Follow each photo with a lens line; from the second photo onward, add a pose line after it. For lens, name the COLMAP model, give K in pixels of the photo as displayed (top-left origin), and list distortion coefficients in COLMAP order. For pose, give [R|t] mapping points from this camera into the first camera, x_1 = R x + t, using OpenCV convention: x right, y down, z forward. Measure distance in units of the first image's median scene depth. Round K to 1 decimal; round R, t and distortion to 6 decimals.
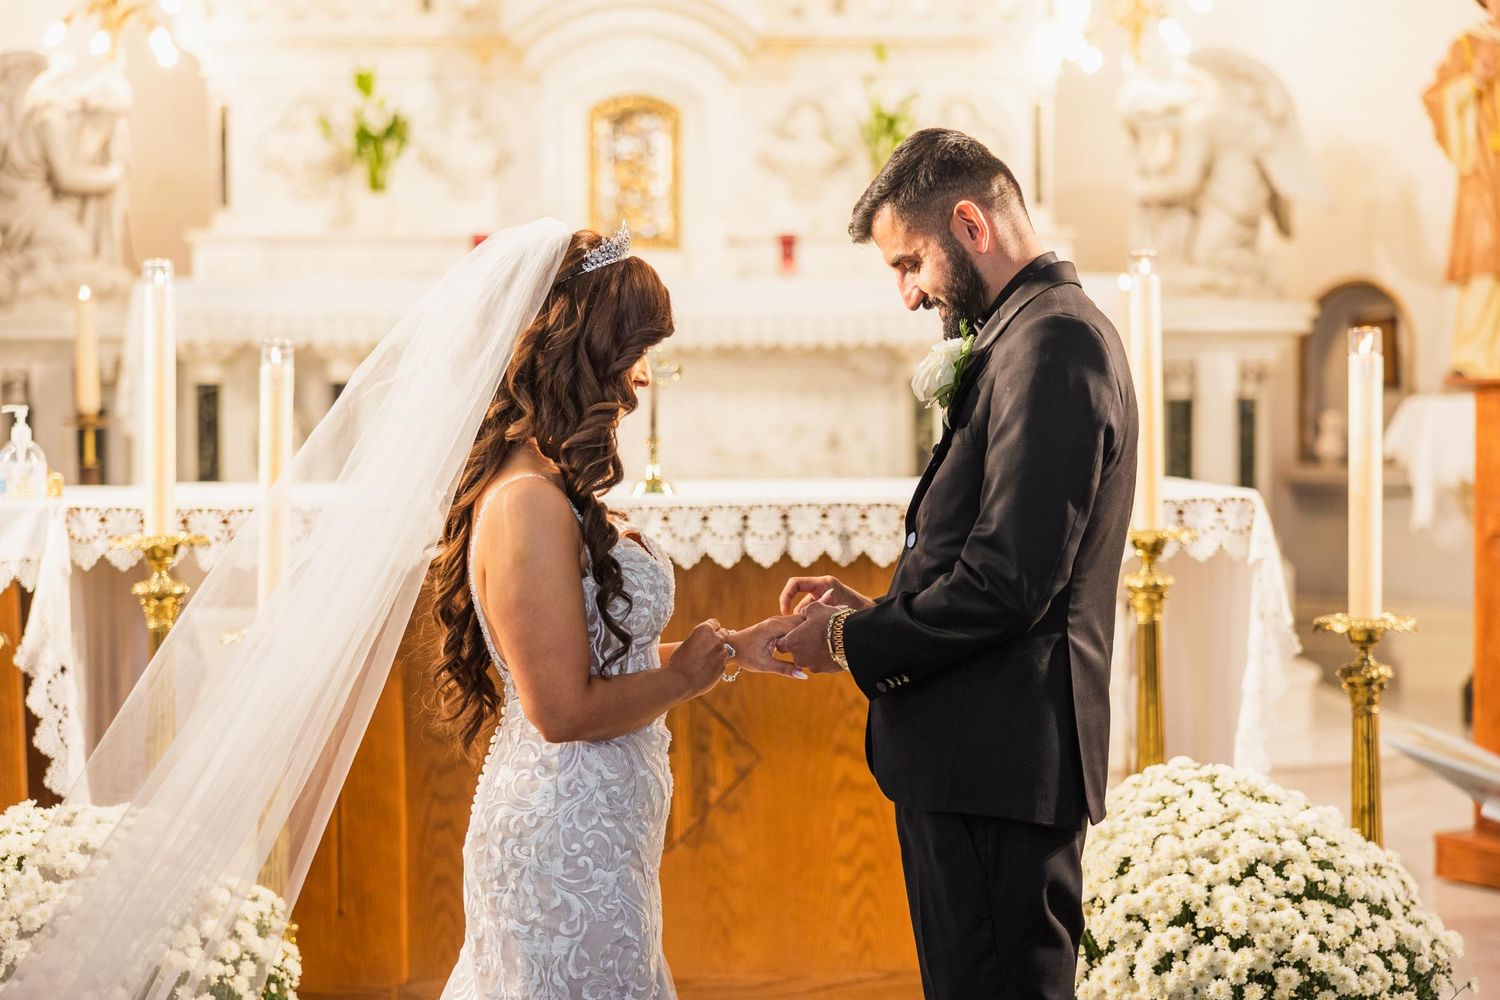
lens RADIAL K [[2731.0, 0, 750.0], [0, 2731.0, 500.0], [0, 0, 1]] dist [0.018751, -0.043381]
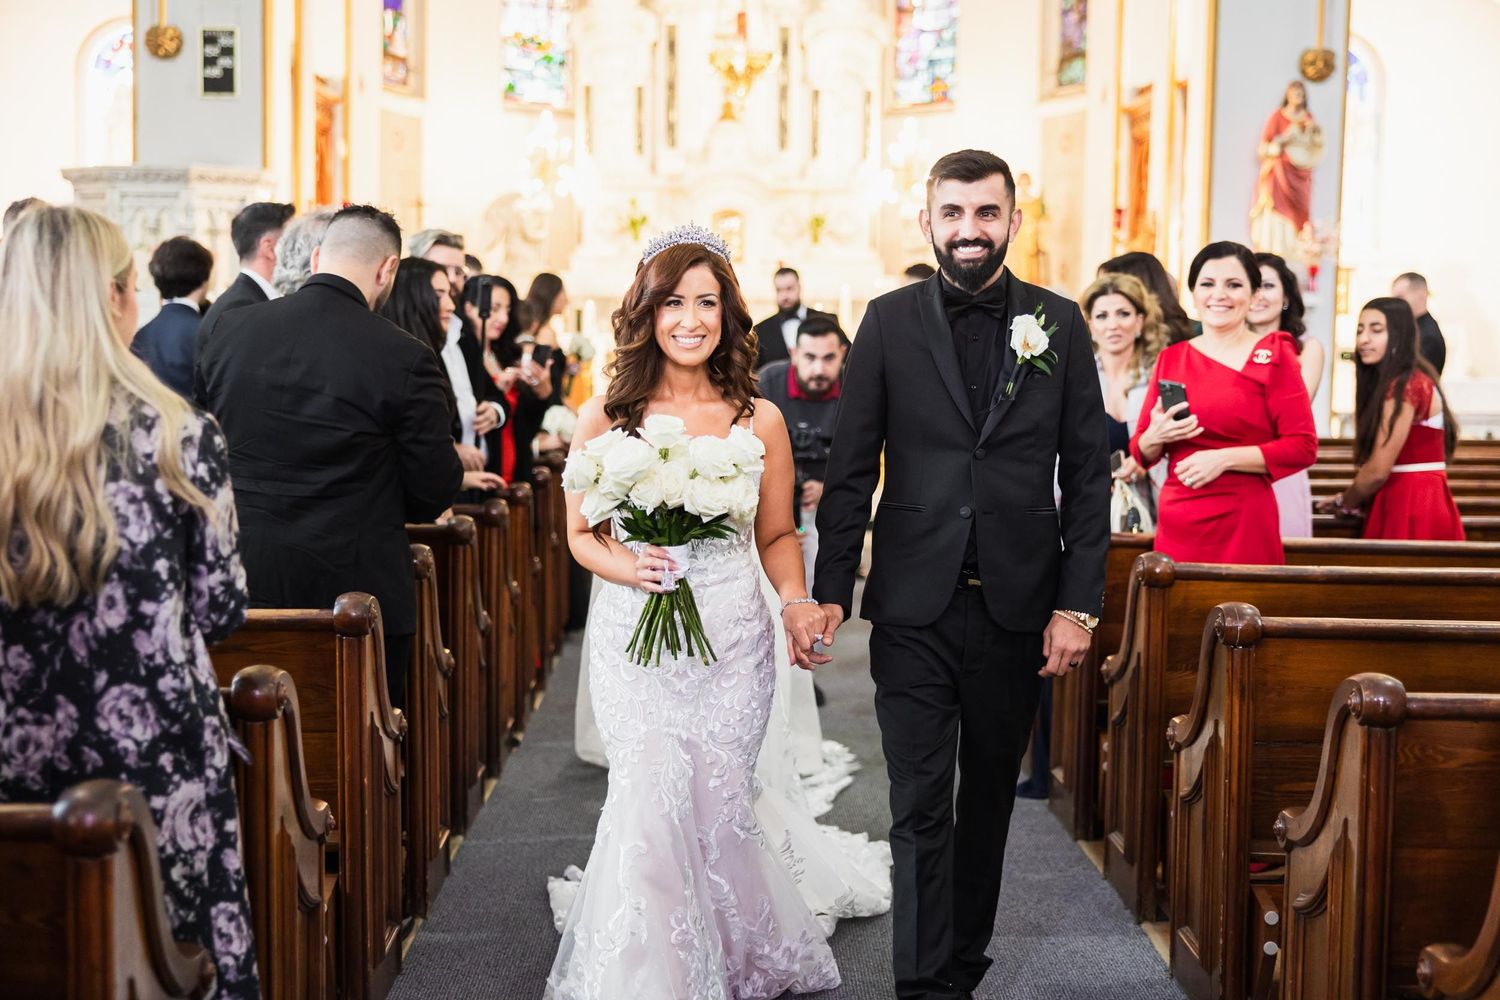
lens RADIAL K [[2059.1, 0, 782.1], [0, 2059.1, 499.5], [0, 0, 1]] dist [-0.013268, -0.026672]
pose [[0.999812, 0.019352, 0.000701, 0.037517], [-0.019362, 0.998364, 0.053799, 0.076815], [0.000341, -0.053802, 0.998552, -2.402870]]
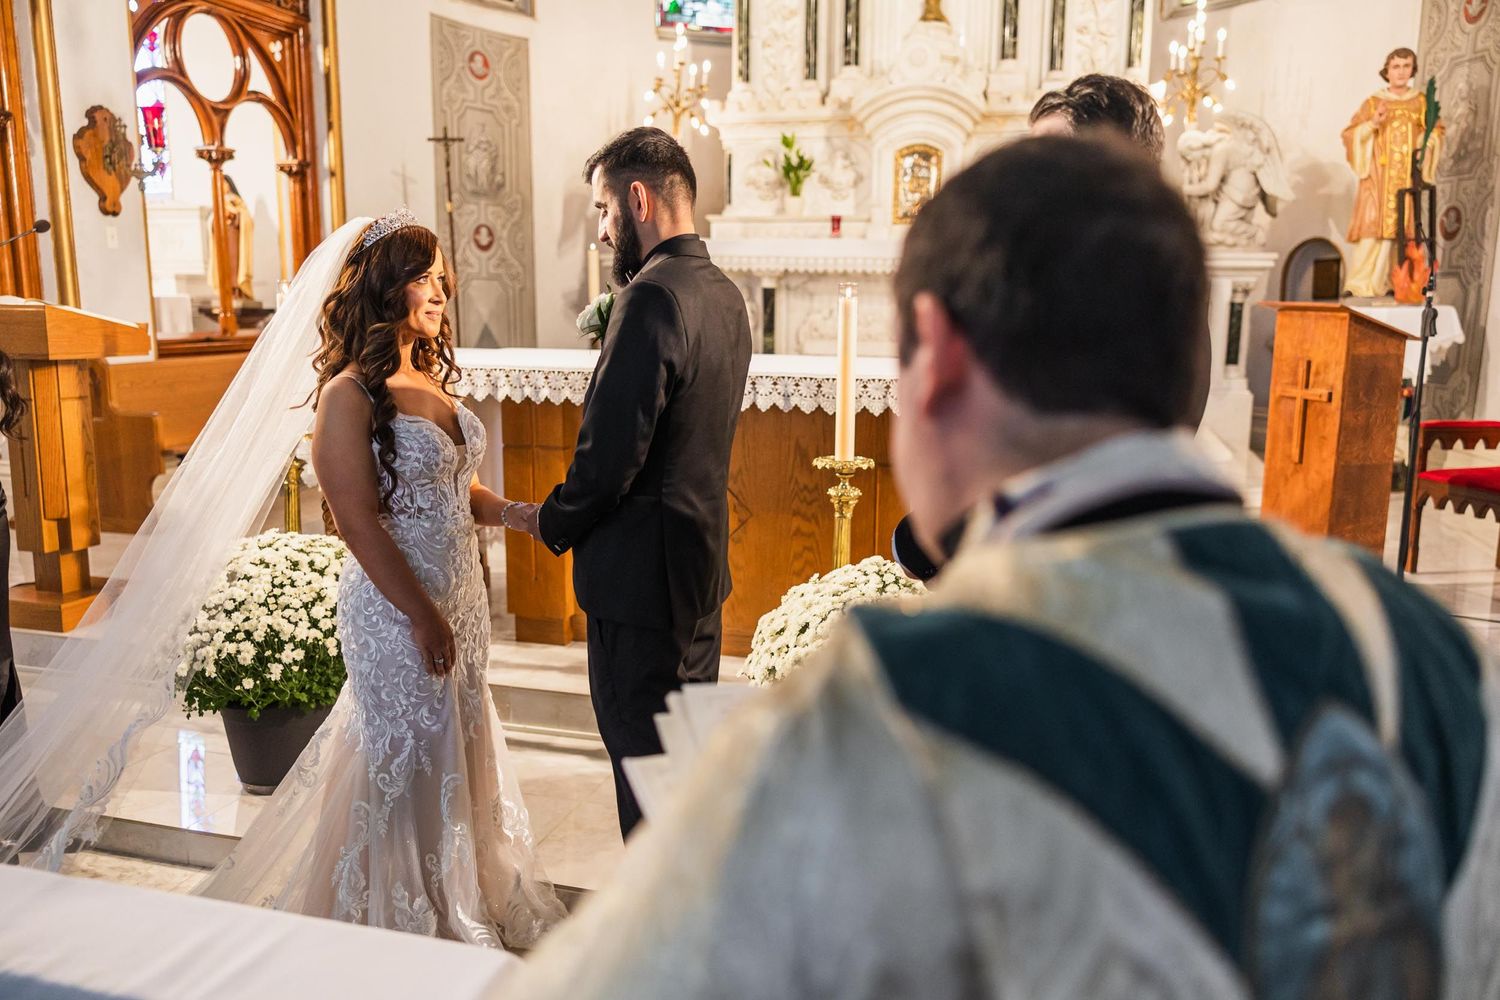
lens RADIAL K [[1141.4, 0, 750.0], [0, 1141.4, 500.0], [0, 0, 1]] dist [0.005800, -0.000464]
pose [[0.951618, 0.069866, -0.299236, 0.228836], [-0.024949, 0.988161, 0.151376, -0.029907], [0.306270, -0.136586, 0.942095, 0.288198]]
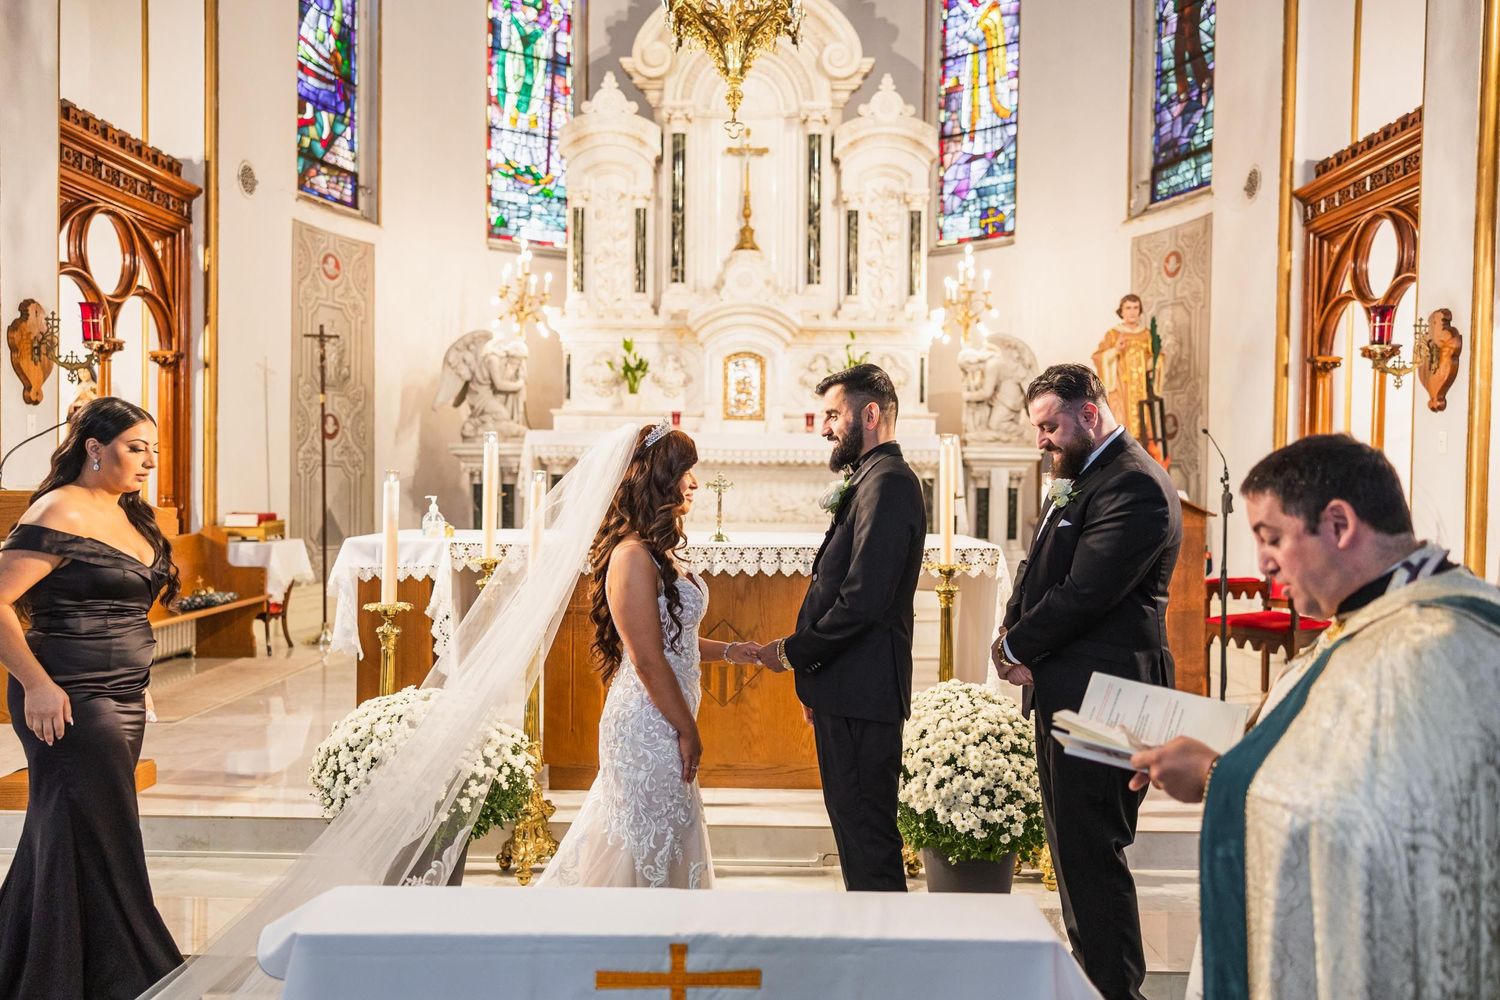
lens RADIAL K [[1141.4, 0, 750.0], [0, 1141.4, 500.0], [0, 0, 1]] dist [0.005800, -0.000464]
pose [[0.998205, 0.017666, -0.057227, 0.040258], [-0.018498, 0.999730, -0.014051, -0.022619], [0.056964, 0.015084, 0.998262, 0.095767]]
